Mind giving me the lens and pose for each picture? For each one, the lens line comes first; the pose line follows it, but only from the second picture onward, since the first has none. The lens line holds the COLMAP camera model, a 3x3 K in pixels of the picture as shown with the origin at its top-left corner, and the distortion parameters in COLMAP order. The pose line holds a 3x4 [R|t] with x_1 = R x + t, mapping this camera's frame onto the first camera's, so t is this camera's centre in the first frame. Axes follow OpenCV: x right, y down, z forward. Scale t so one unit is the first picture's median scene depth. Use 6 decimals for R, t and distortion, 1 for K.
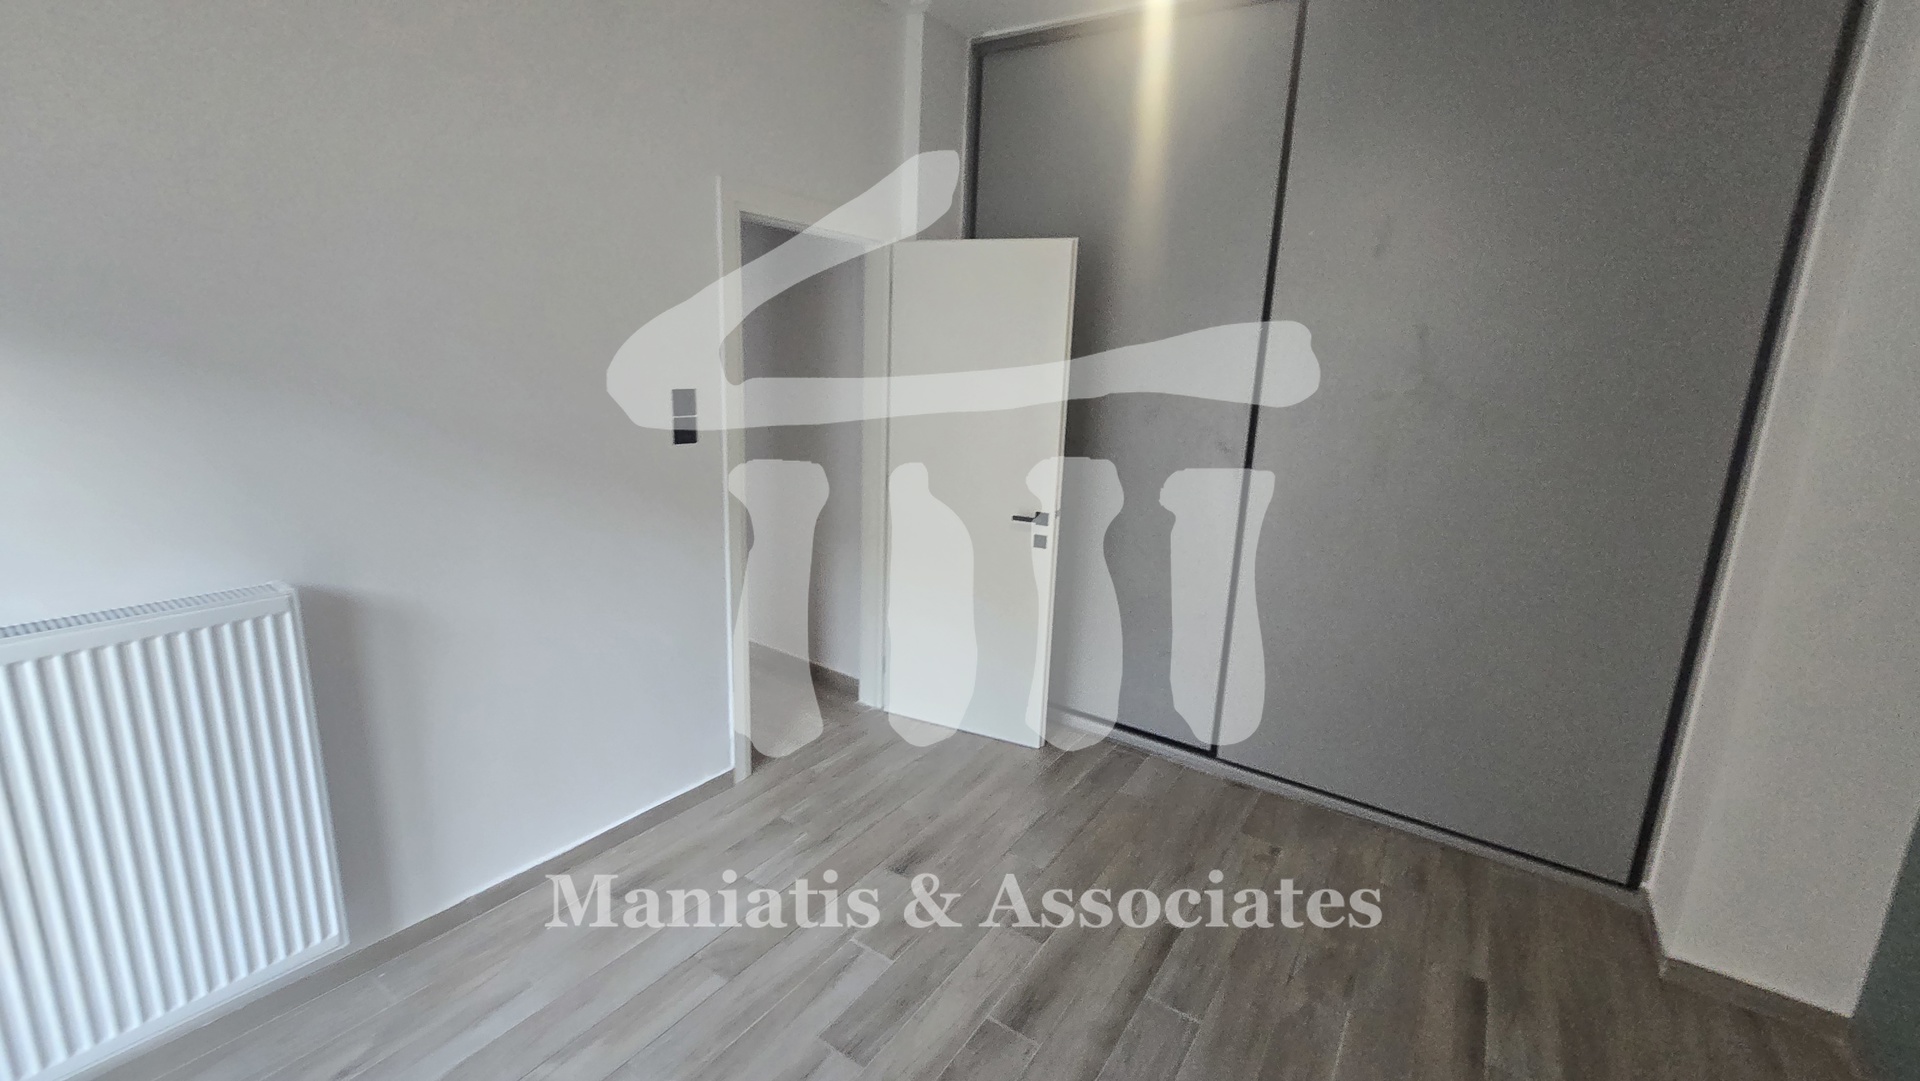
lens RADIAL K [[785.0, 0, 964.5], [0, 785.0, 541.0], [0, 0, 1]] dist [0.001803, -0.001089]
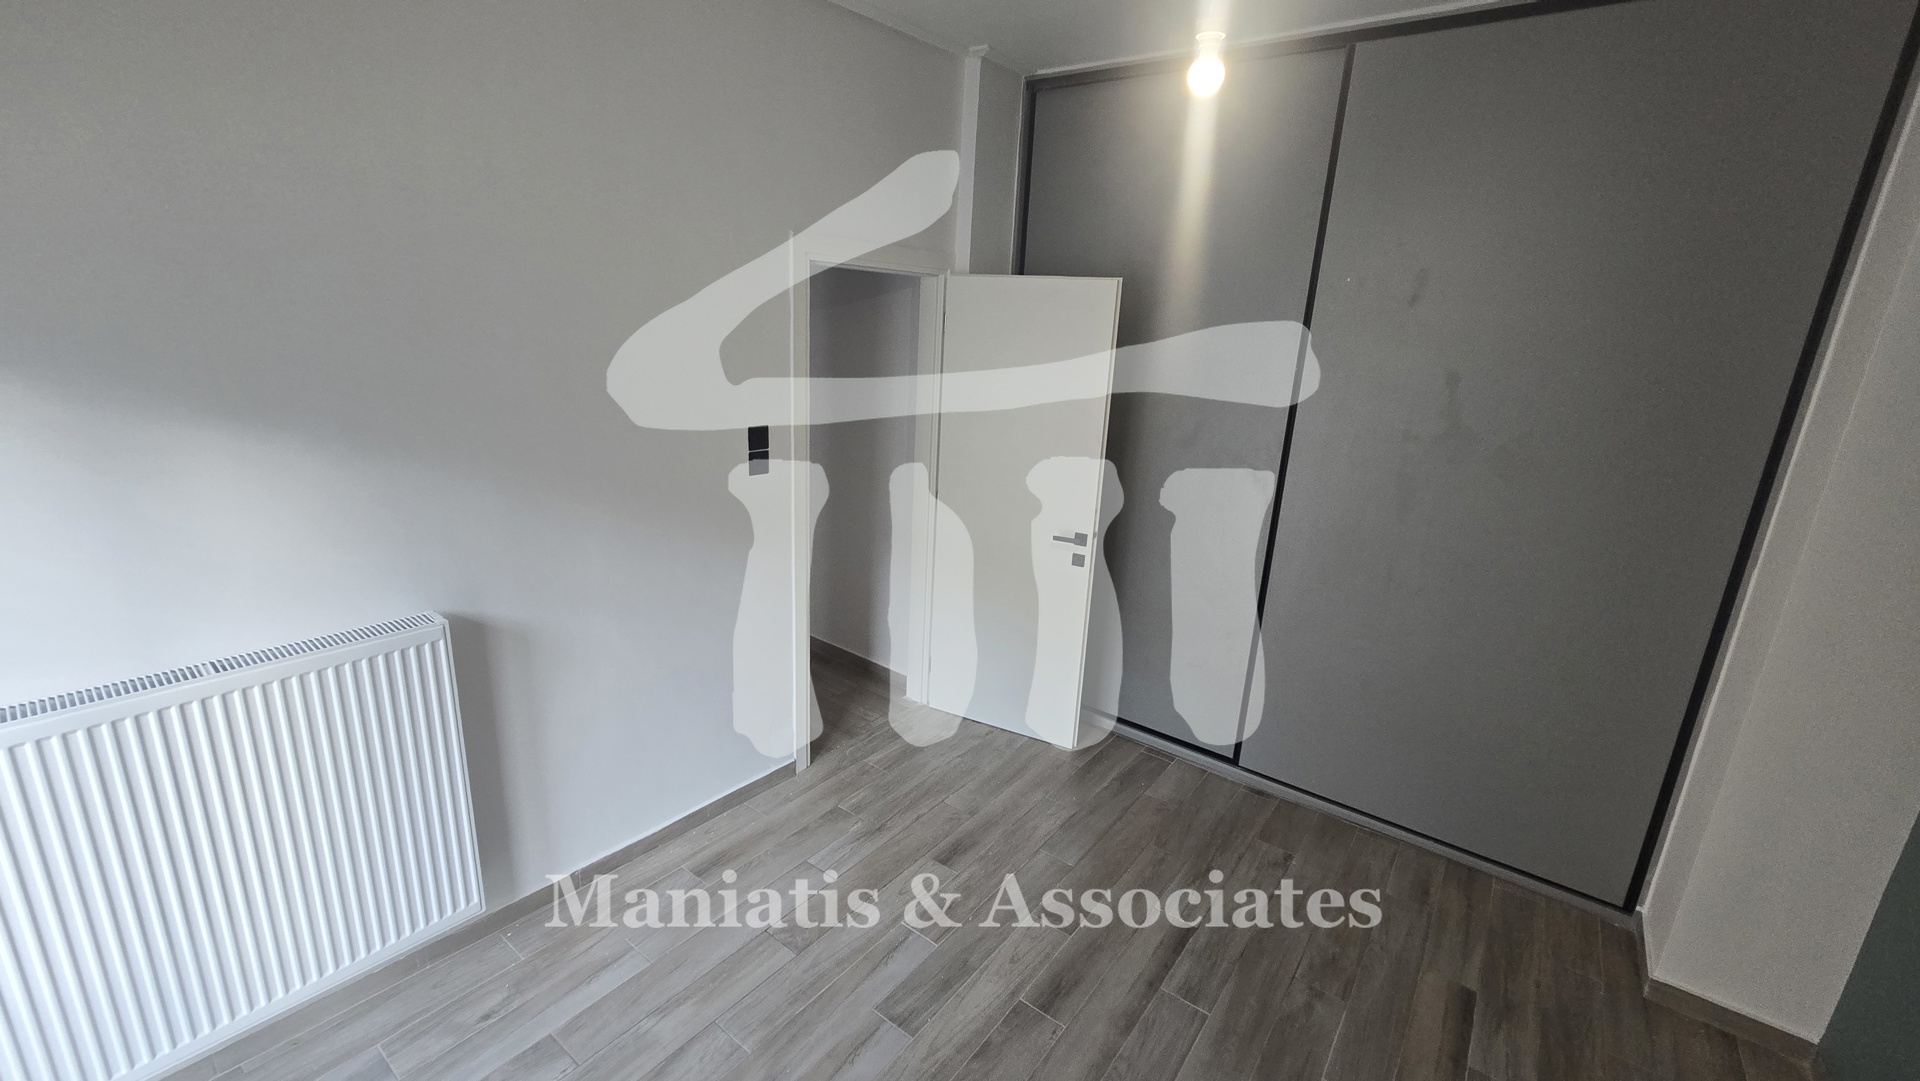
lens RADIAL K [[785.0, 0, 957.7], [0, 785.0, 532.0], [0, 0, 1]] dist [0.001803, -0.001089]
pose [[0.998006, 0.022677, -0.058900, -0.007668], [-0.020172, 0.998881, 0.042777, -0.099737], [0.059804, -0.041503, 0.997347, -0.098782]]
